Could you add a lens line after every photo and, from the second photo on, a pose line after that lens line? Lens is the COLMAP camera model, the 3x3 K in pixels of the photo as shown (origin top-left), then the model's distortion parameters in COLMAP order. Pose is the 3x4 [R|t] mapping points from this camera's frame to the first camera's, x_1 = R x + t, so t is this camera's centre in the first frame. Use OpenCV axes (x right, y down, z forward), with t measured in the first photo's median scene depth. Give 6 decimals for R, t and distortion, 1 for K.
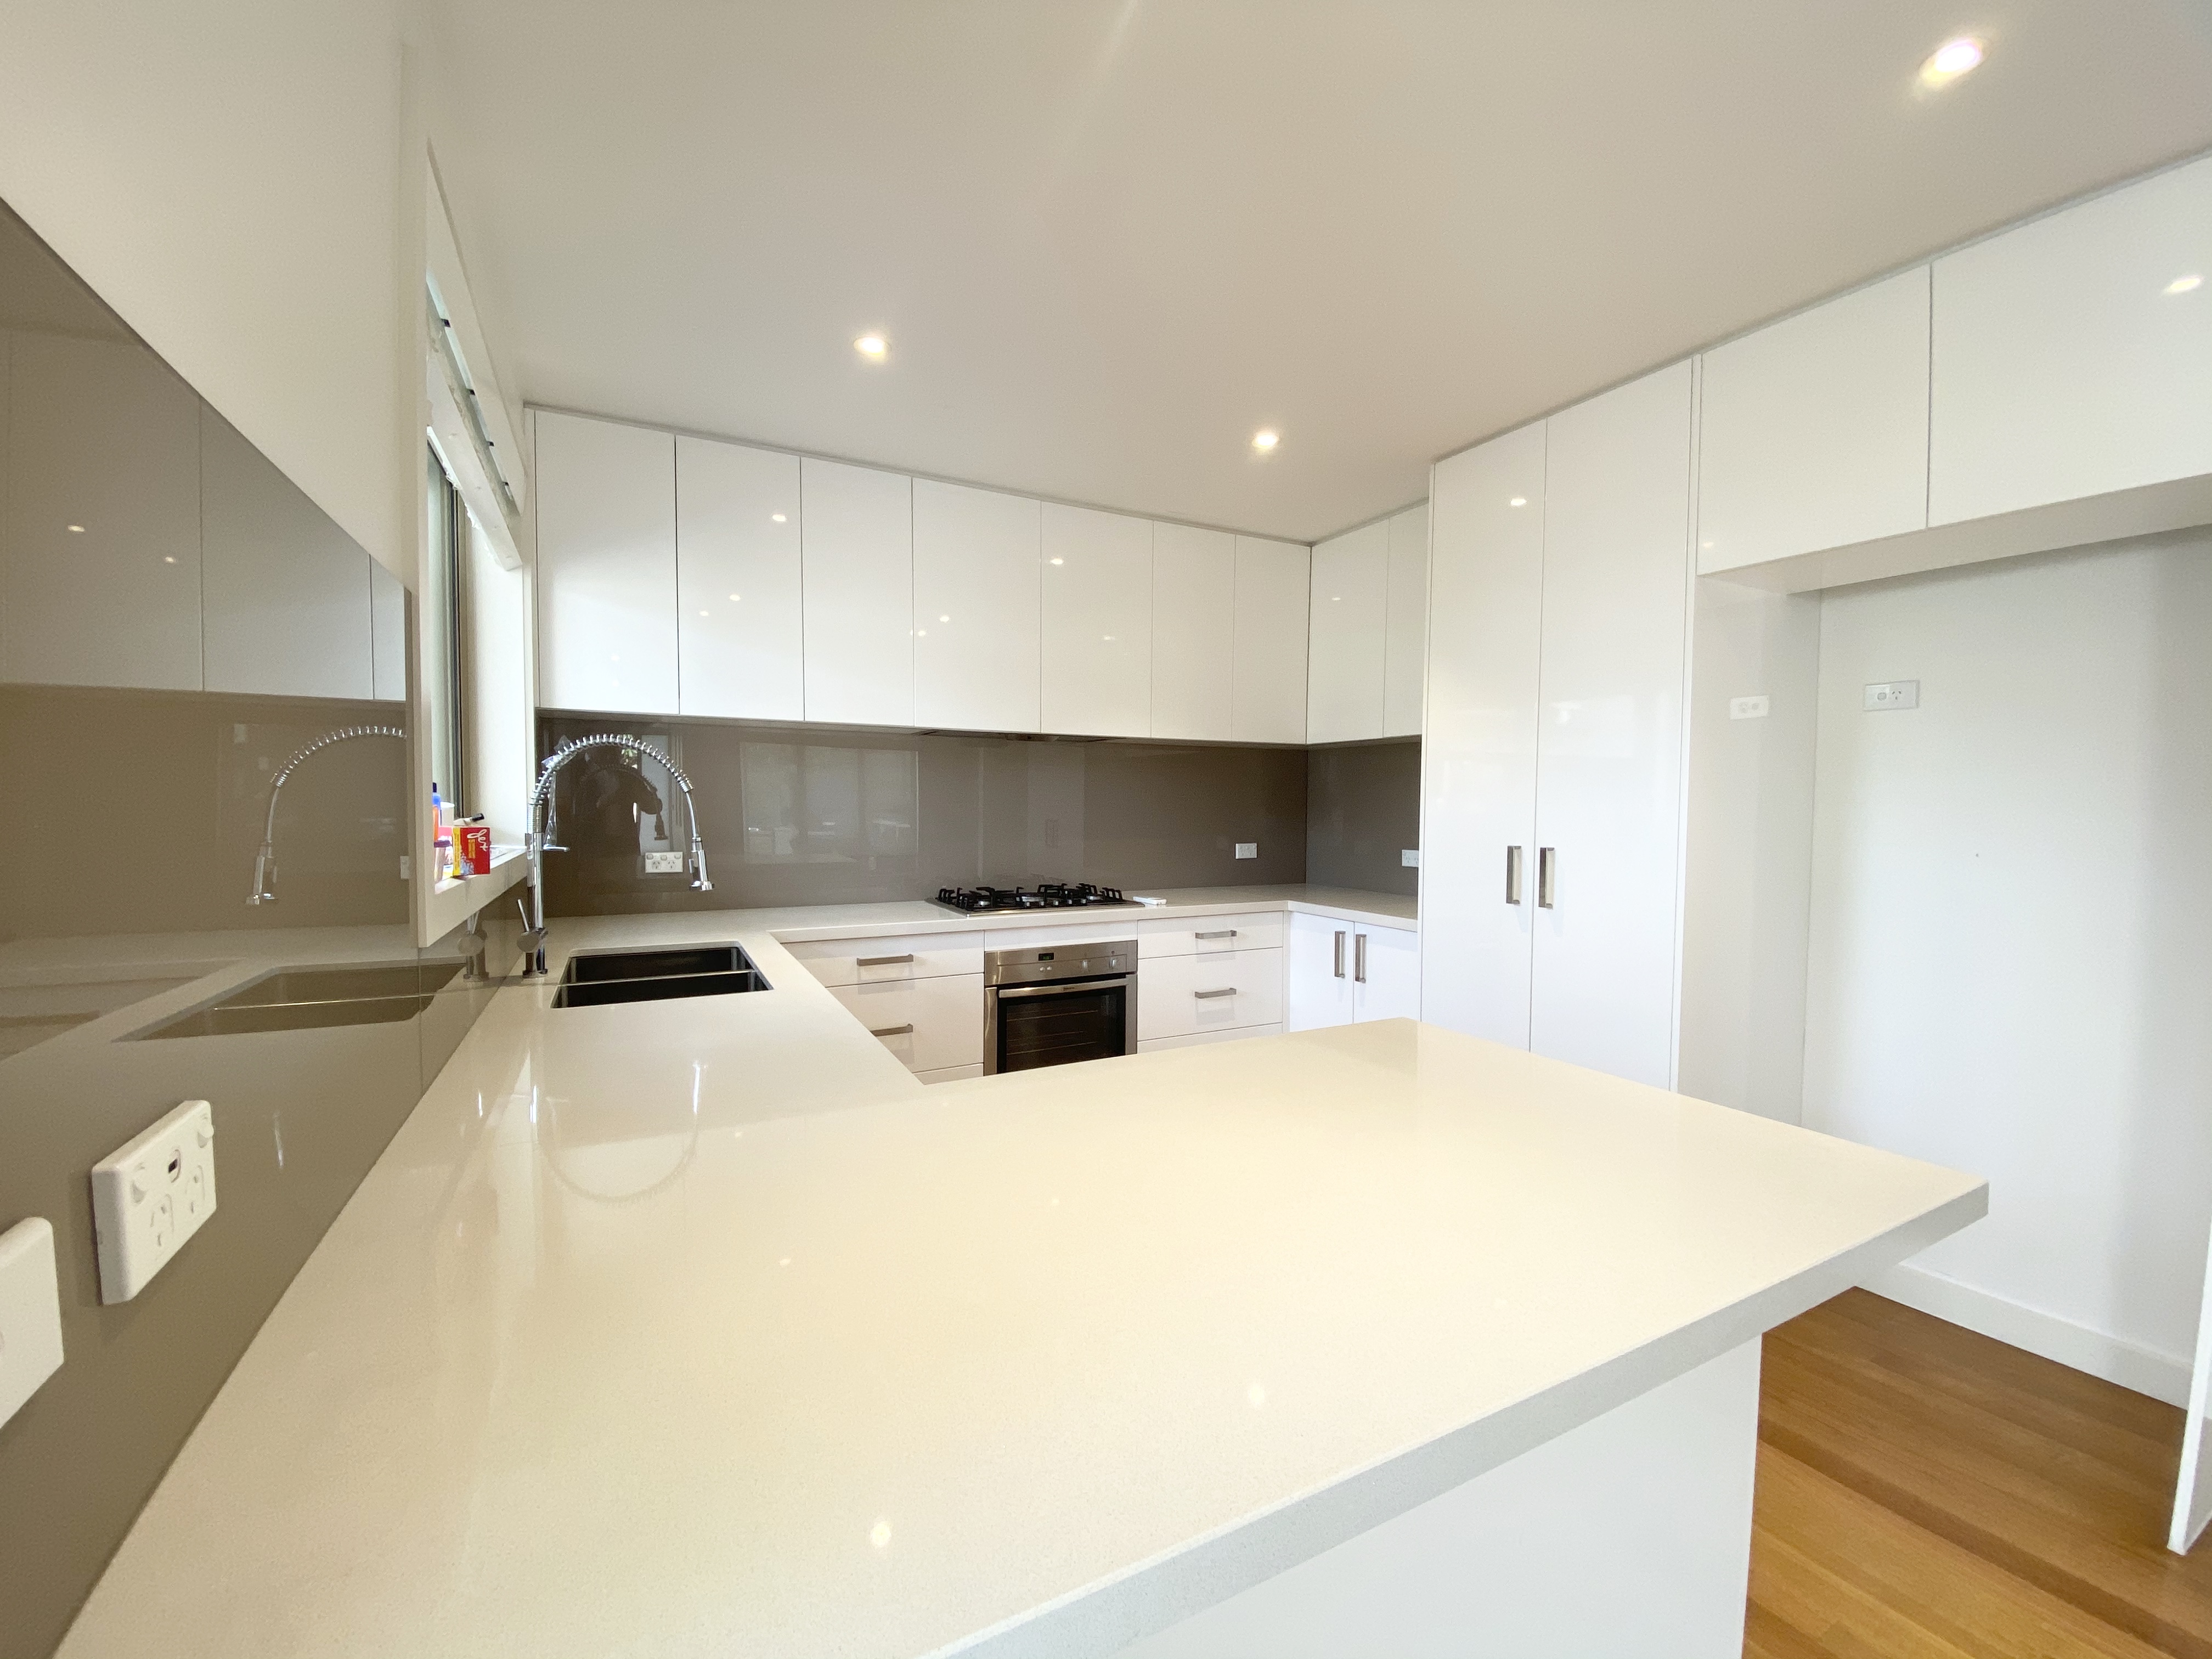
lens RADIAL K [[888.6, 0, 1106.0], [0, 888.6, 829.5], [0, 0, 1]] dist [-0.000680, -0.000138]
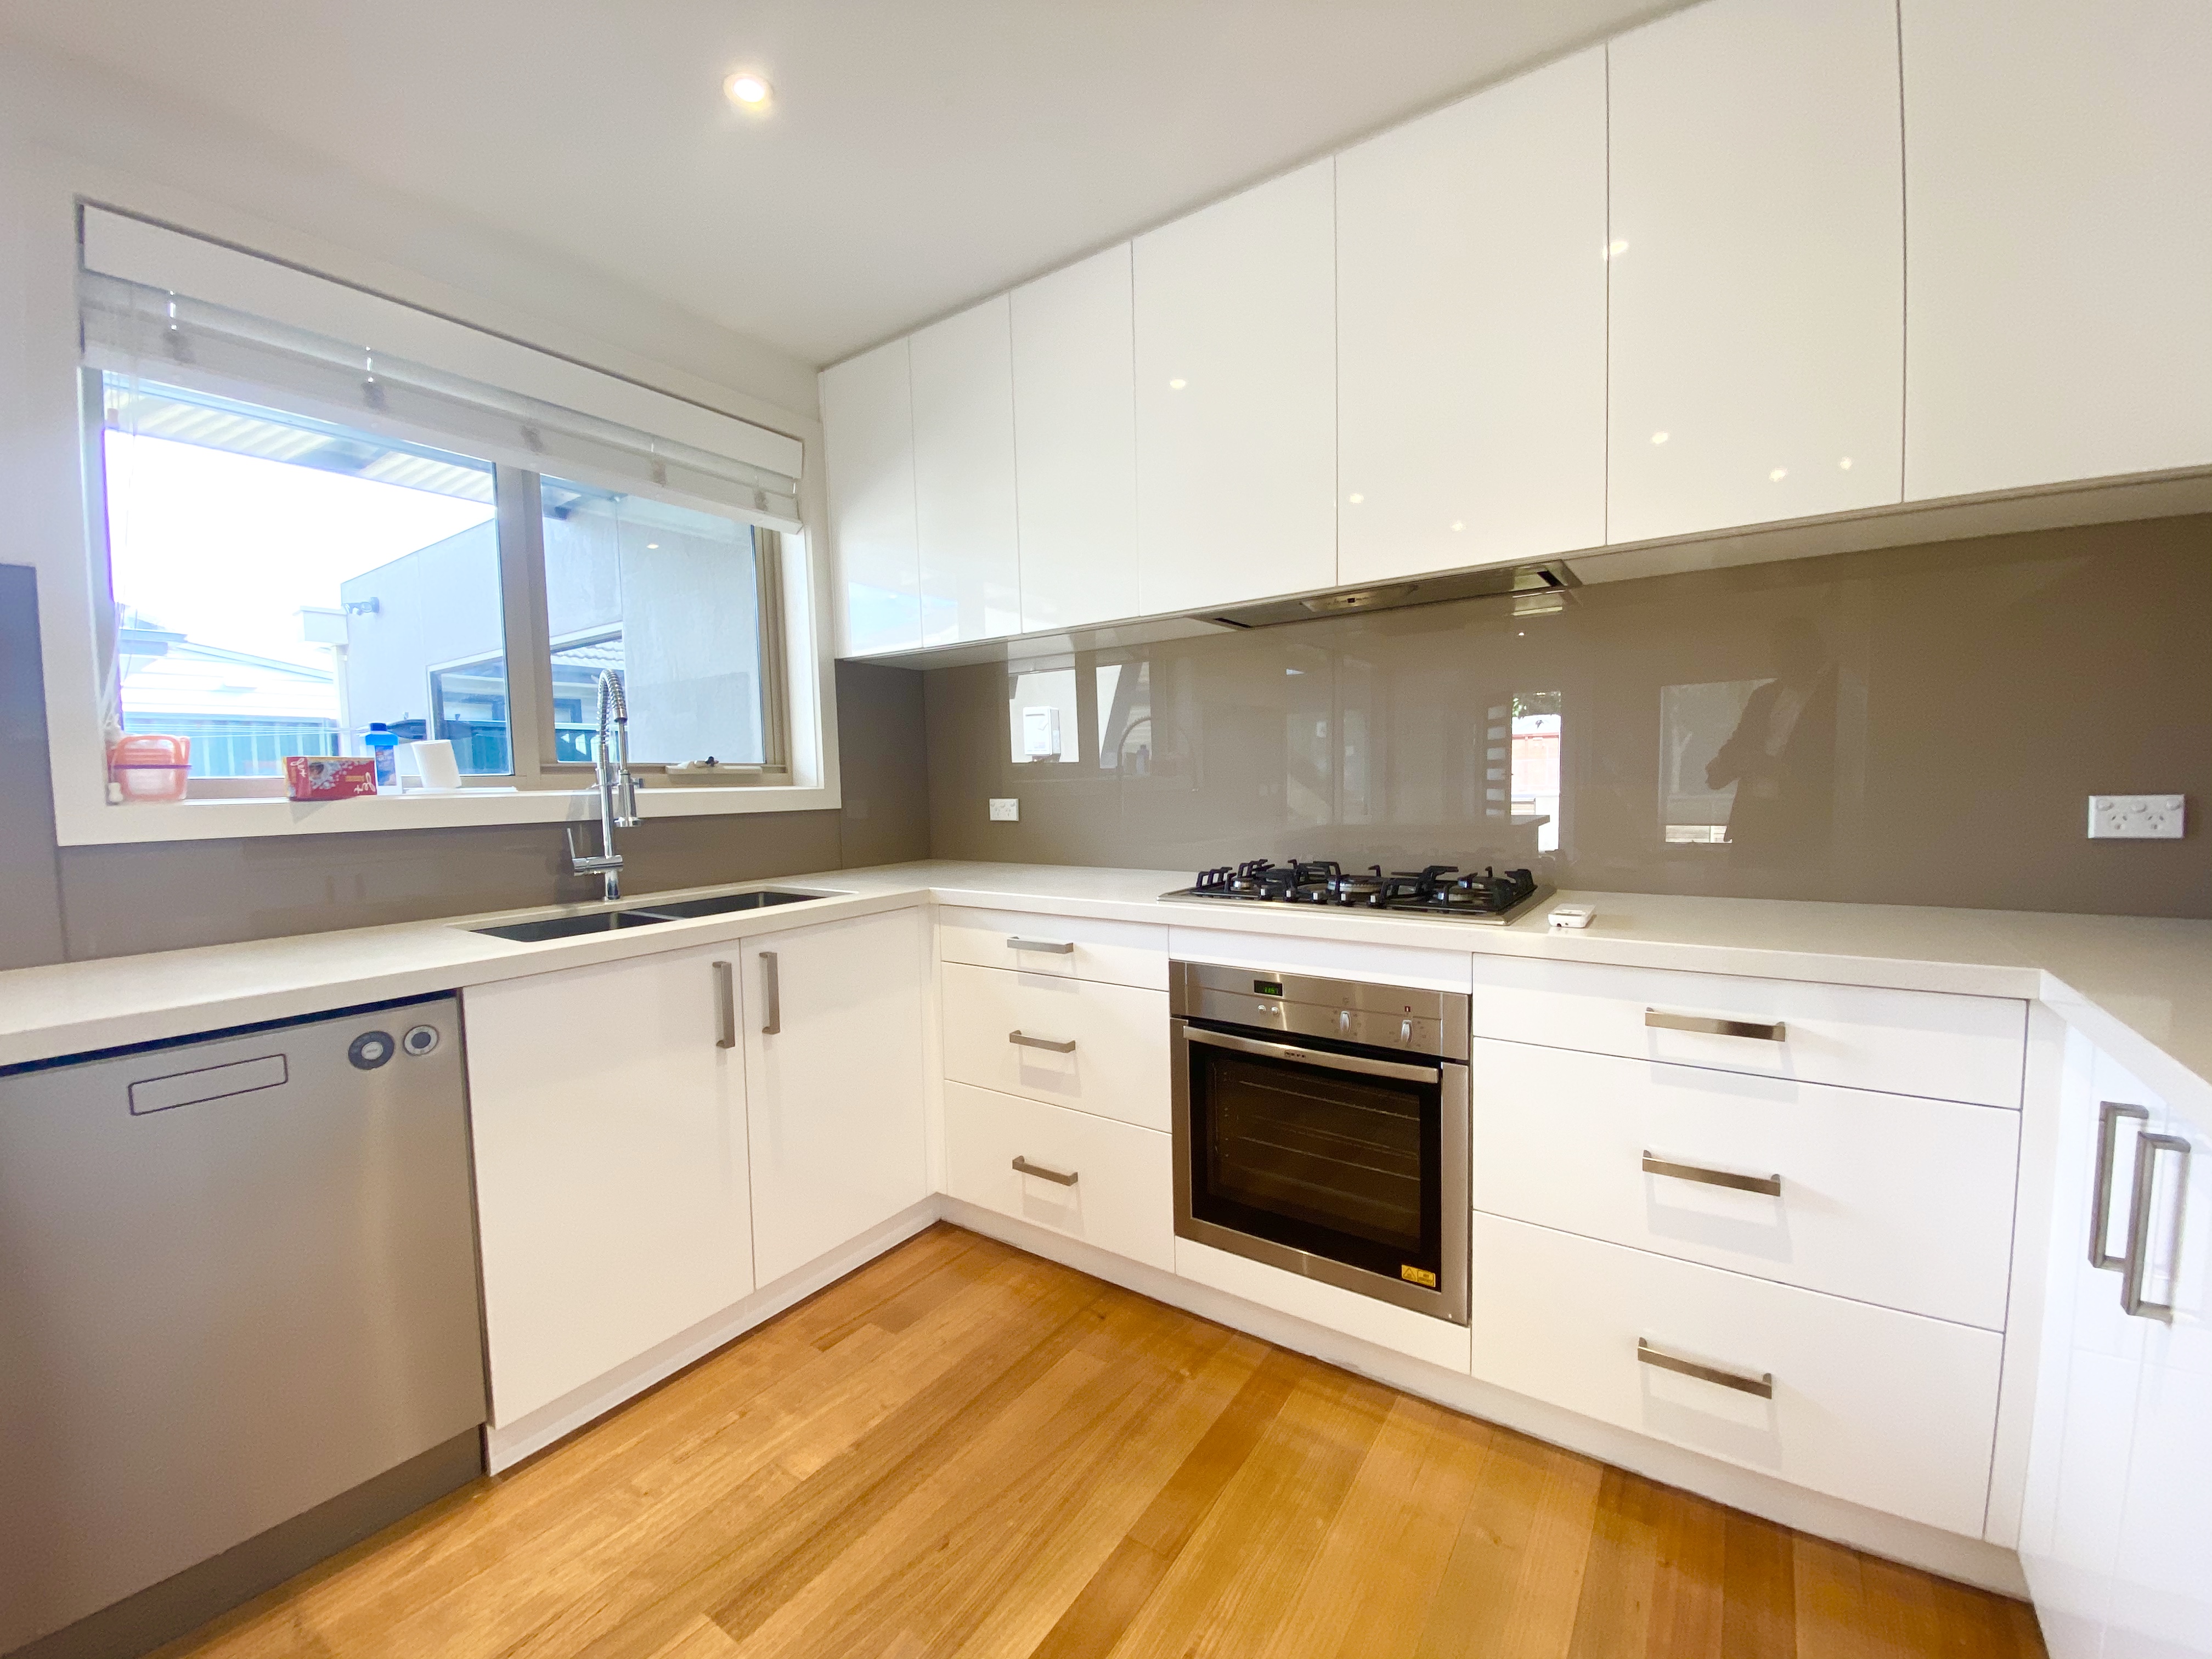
lens RADIAL K [[888.6, 0, 1106.0], [0, 888.6, 829.5], [0, 0, 1]] dist [-0.000680, -0.000138]
pose [[0.442300, 0.035241, -0.896174, 0.382658], [-0.001735, 0.999259, 0.038438, 0.021764], [0.896865, -0.015446, 0.442034, 0.656690]]
